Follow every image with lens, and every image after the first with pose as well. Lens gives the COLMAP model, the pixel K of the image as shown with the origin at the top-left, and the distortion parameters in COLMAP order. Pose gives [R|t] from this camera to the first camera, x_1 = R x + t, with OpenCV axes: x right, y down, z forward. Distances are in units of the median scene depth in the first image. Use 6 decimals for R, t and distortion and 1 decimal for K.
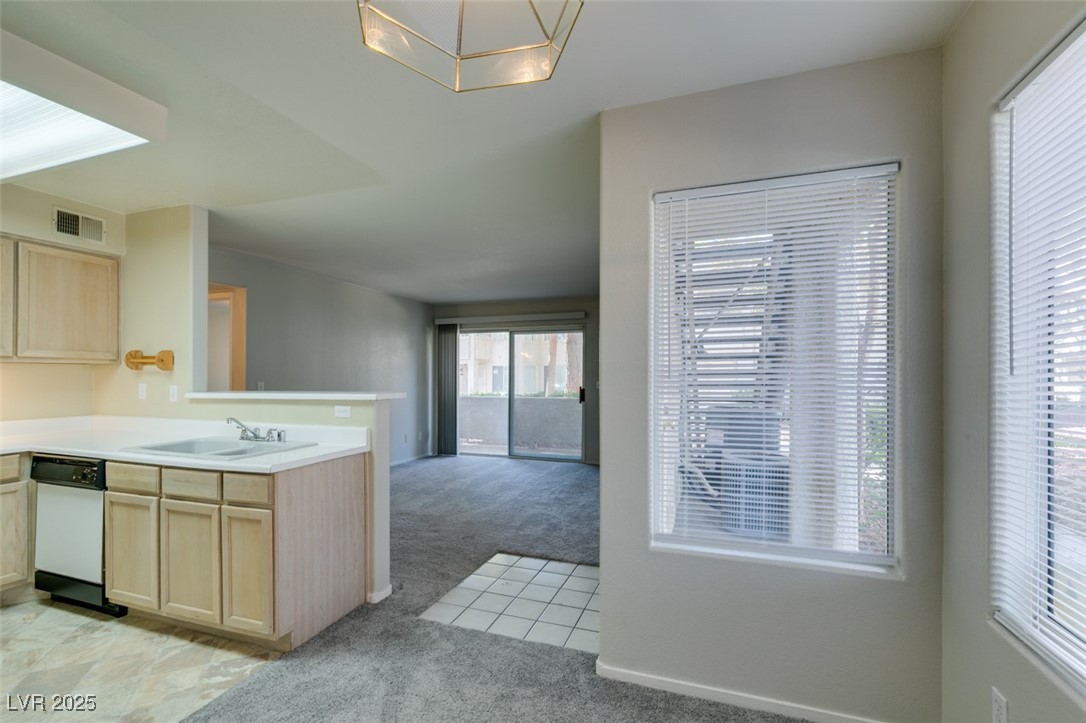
lens RADIAL K [[487.3, 0, 542.6], [0, 487.3, 374.3], [0, 0, 1]] dist [0.003005, 0.000272]
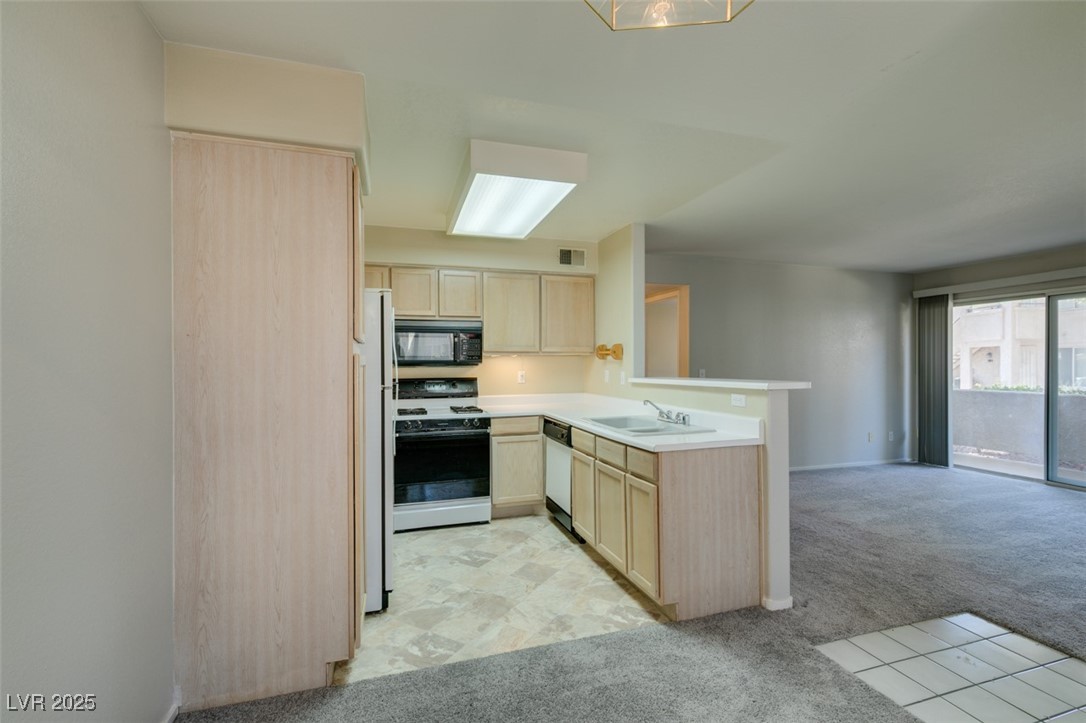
lens RADIAL K [[484.6, 0, 540.5], [0, 484.6, 365.2], [0, 0, 1]] dist [-0.000385, -0.000535]
pose [[0.600809, -0.002147, -0.799390, 0.125661], [0.007016, 0.999972, 0.002587, 0.001614], [0.799362, -0.007163, 0.600808, 0.106660]]
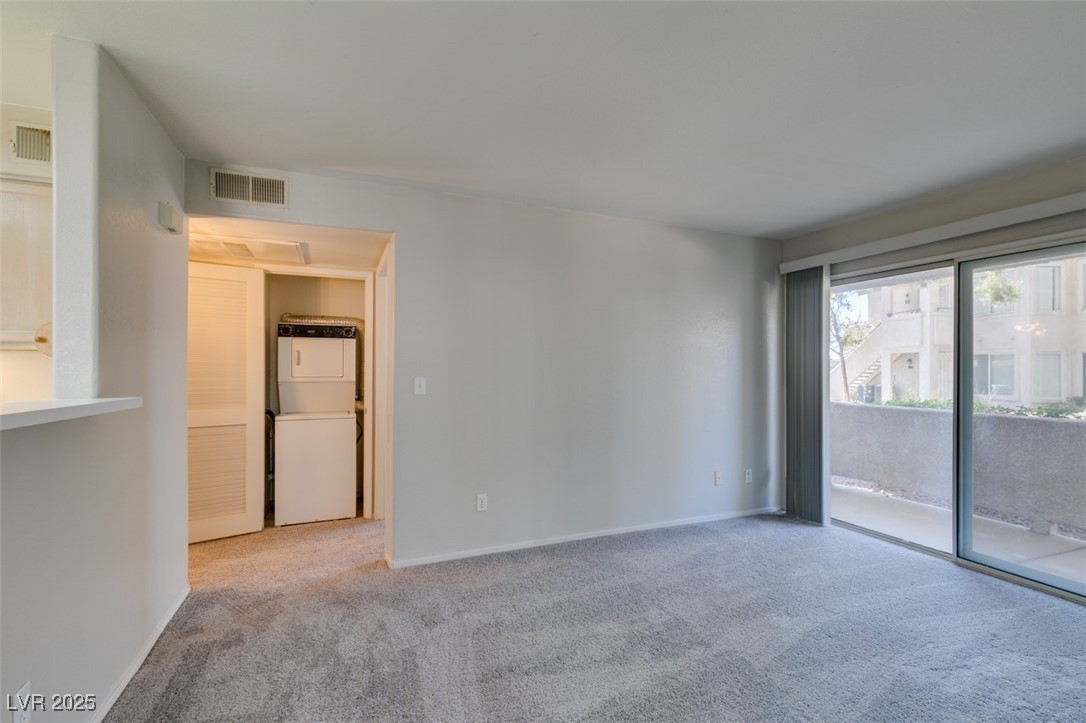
lens RADIAL K [[485.5, 0, 541.9], [0, 485.5, 367.6], [0, 0, 1]] dist [0.003918, -0.000446]
pose [[0.671781, -0.002833, -0.740744, 0.008864], [0.002128, 0.999996, -0.001895, 0.007224], [0.740747, -0.000303, 0.671784, 1.217292]]
